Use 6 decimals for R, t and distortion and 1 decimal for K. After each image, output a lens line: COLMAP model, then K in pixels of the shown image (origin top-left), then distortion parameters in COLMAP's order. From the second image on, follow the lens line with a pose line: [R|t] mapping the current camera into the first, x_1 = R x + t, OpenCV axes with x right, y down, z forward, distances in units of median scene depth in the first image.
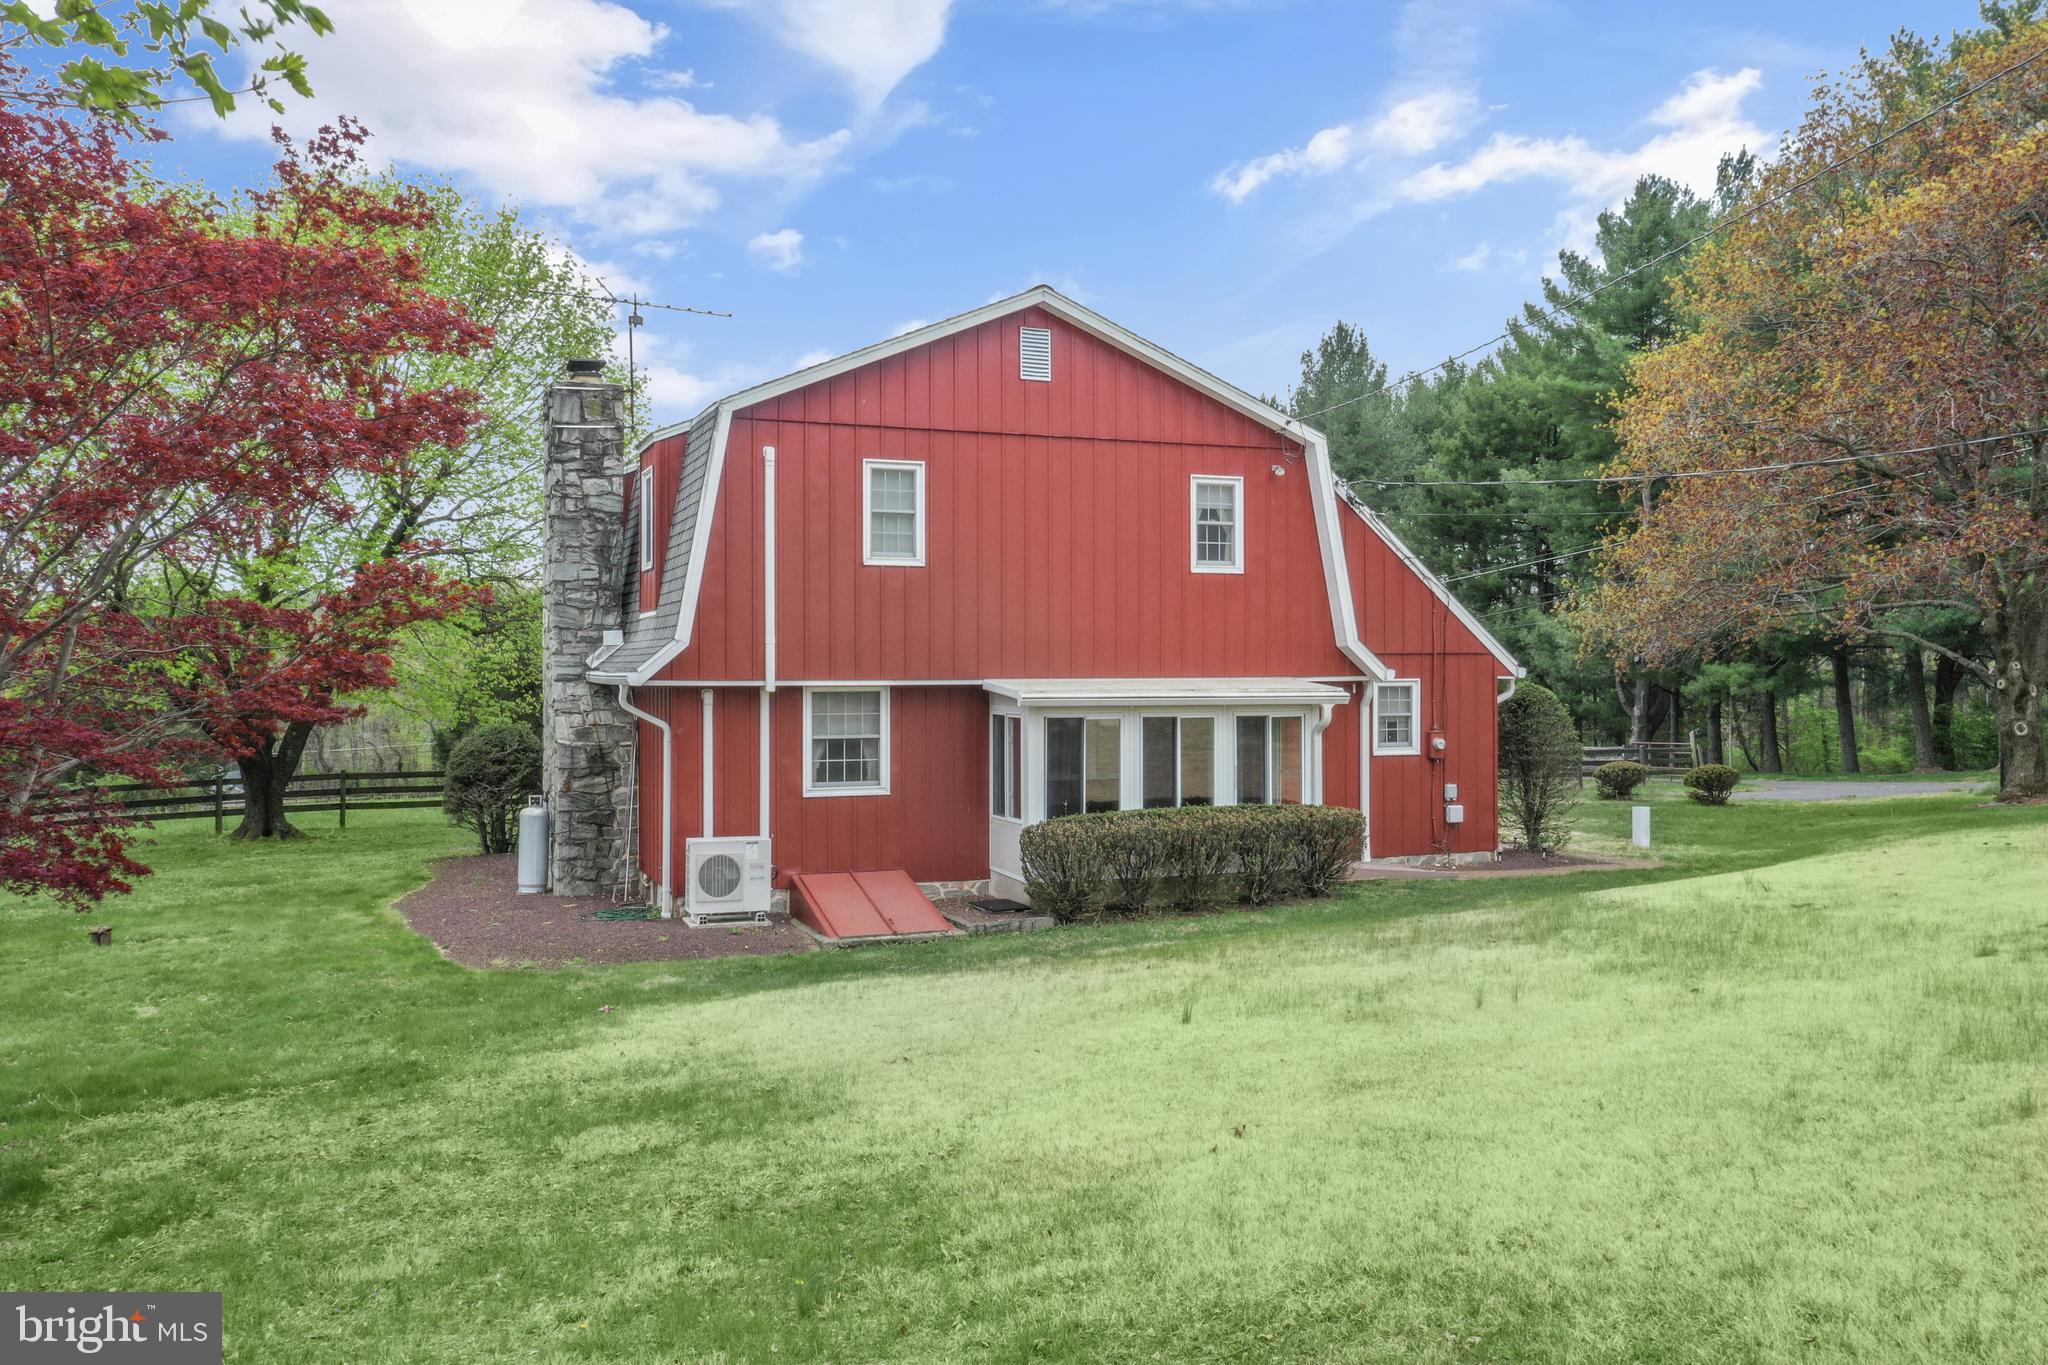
lens RADIAL K [[1606.0, 0, 1026.4], [0, 1606.0, 676.7], [0, 0, 1]] dist [0.004830, 0.000232]
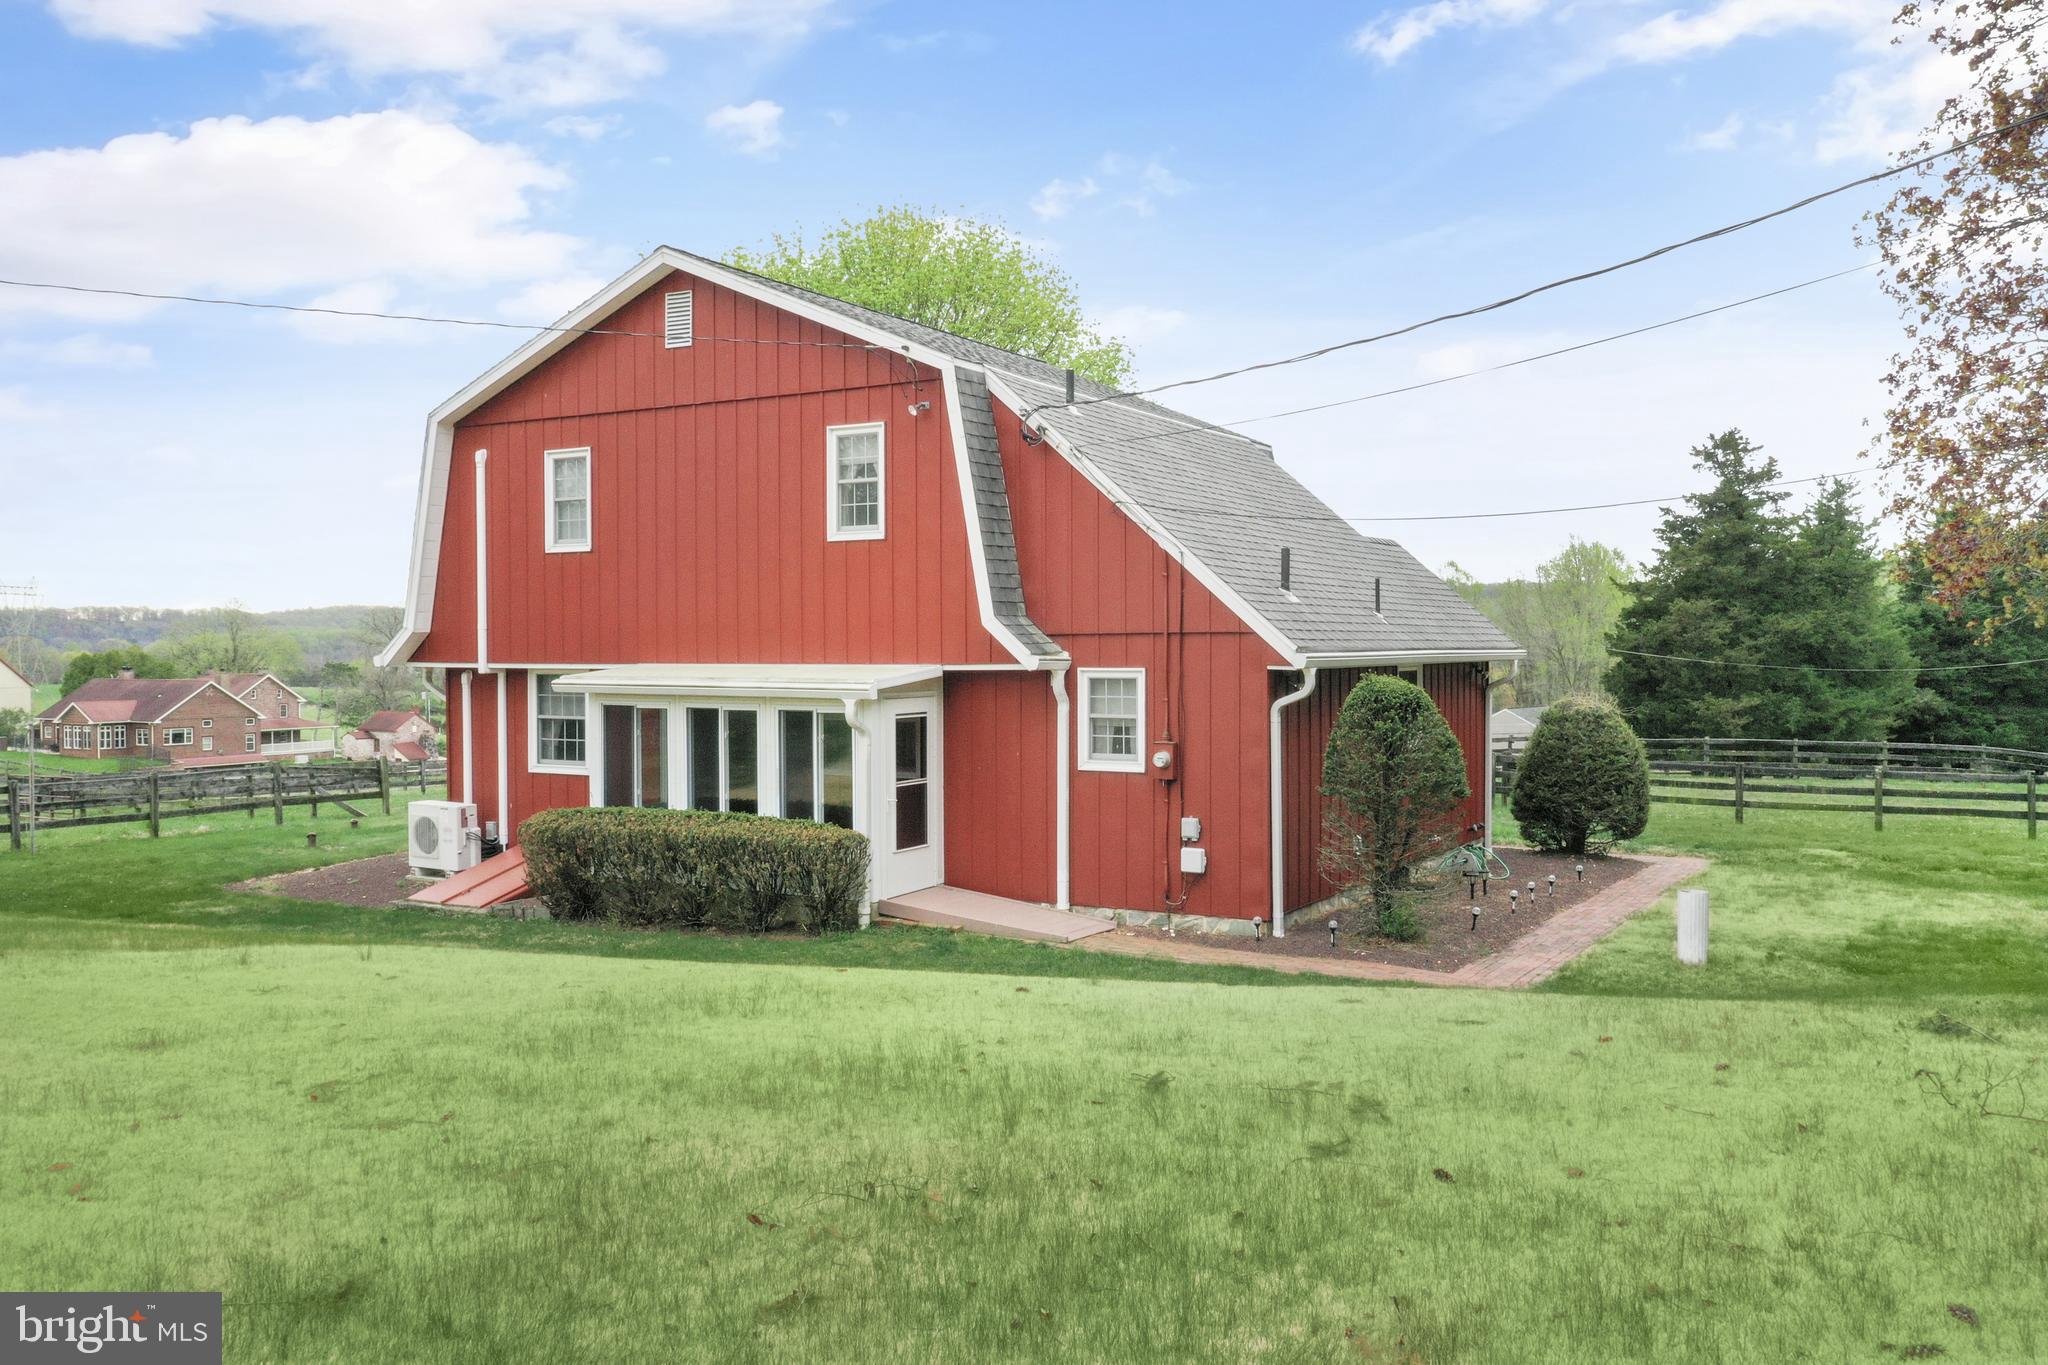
lens RADIAL K [[1606.0, 0, 1026.4], [0, 1606.0, 676.7], [0, 0, 1]] dist [0.004830, 0.000232]
pose [[0.621875, 0.015340, -0.782966, 0.897223], [-0.003778, 0.999855, 0.016588, -0.007704], [0.783107, -0.007357, 0.621843, 0.585526]]
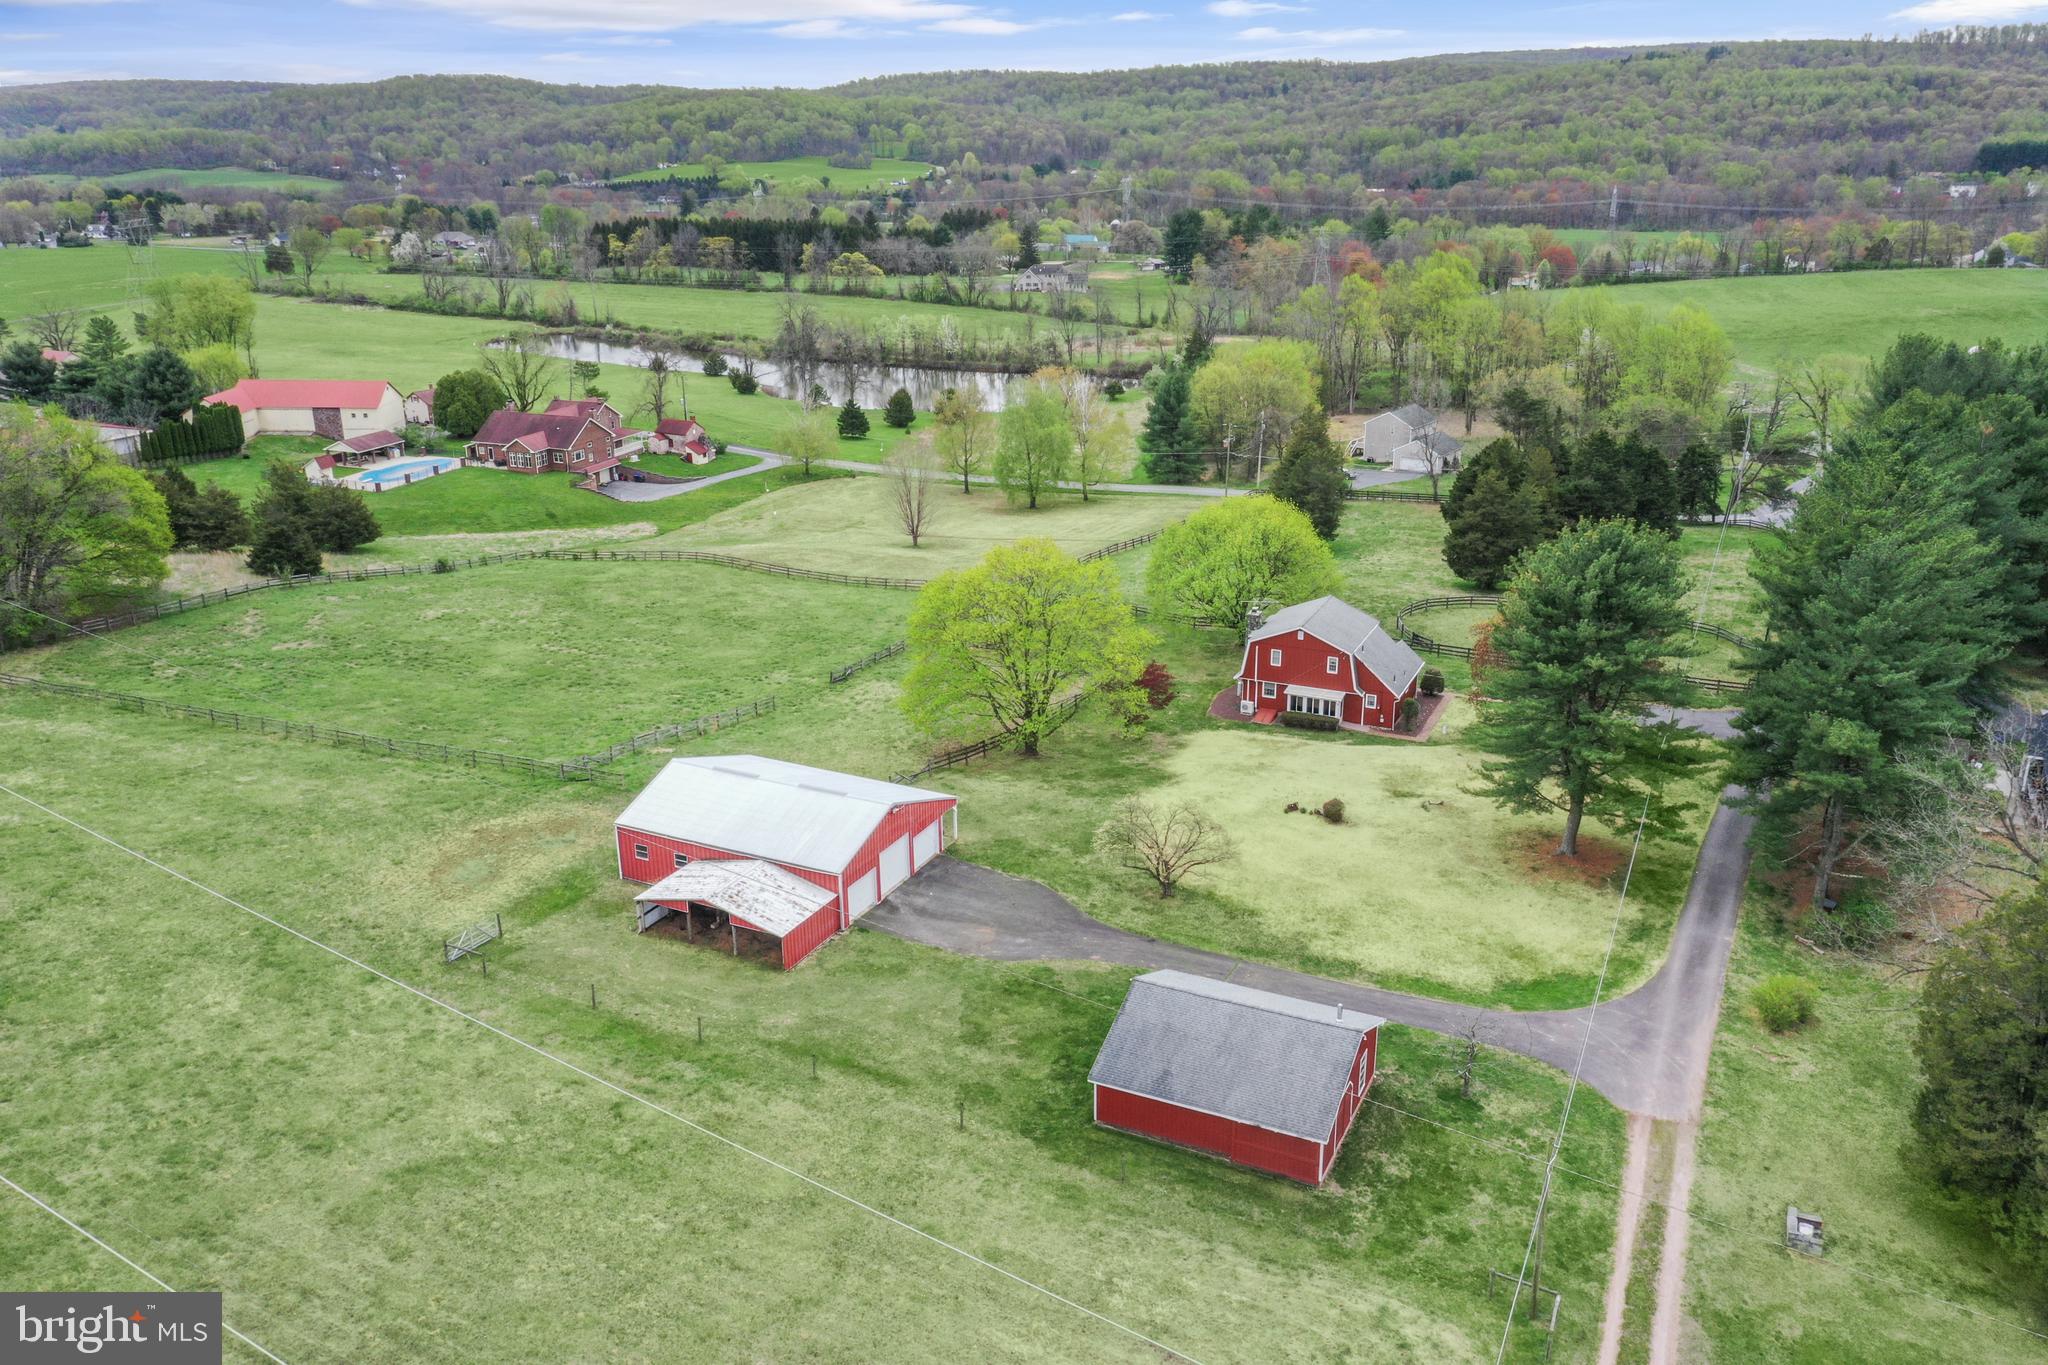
lens RADIAL K [[1606.0, 0, 1026.4], [0, 1606.0, 676.7], [0, 0, 1]] dist [0.004830, 0.000232]
pose [[0.693887, 0.241338, -0.678437, 3.509952], [0.001084, 0.941813, 0.336136, -2.139249], [0.720083, -0.233976, 0.653250, -3.819228]]
